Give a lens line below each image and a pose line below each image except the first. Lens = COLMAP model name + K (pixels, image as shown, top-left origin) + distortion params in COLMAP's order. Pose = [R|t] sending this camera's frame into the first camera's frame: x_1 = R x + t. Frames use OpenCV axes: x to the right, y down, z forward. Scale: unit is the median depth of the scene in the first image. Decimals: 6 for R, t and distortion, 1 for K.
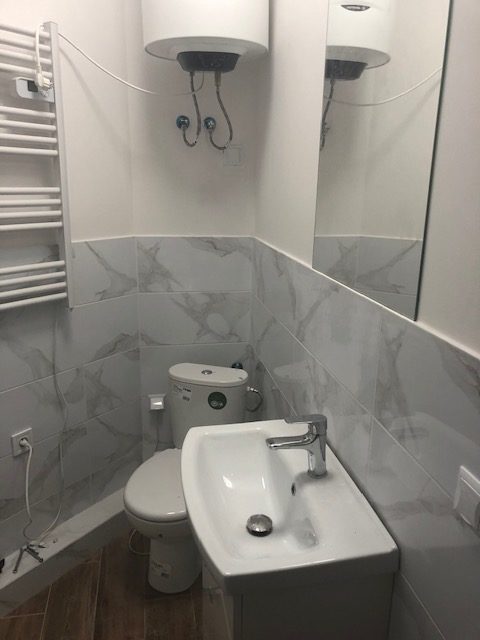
lens RADIAL K [[524.6, 0, 240.5], [0, 524.6, 324.1], [0, 0, 1]] dist [0.040999, -0.020713]
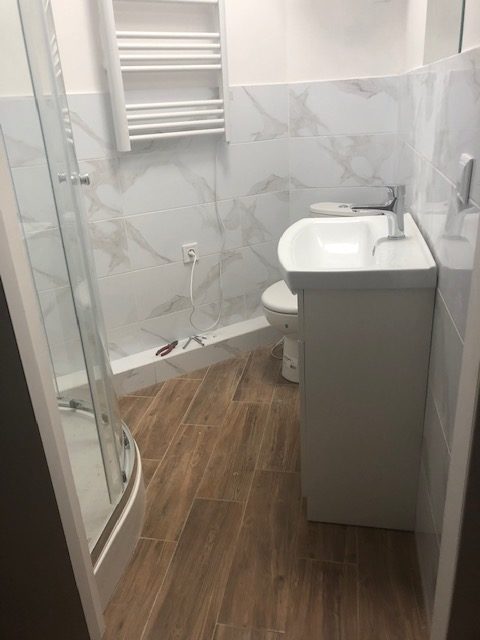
lens RADIAL K [[524.6, 0, 234.9], [0, 524.6, 320.2], [0, 0, 1]] dist [0.040999, -0.020713]
pose [[0.921148, 0.075955, -0.381729, 0.176599], [-0.031541, 0.992115, 0.121296, 0.214585], [0.387932, -0.099691, 0.916281, -0.138655]]
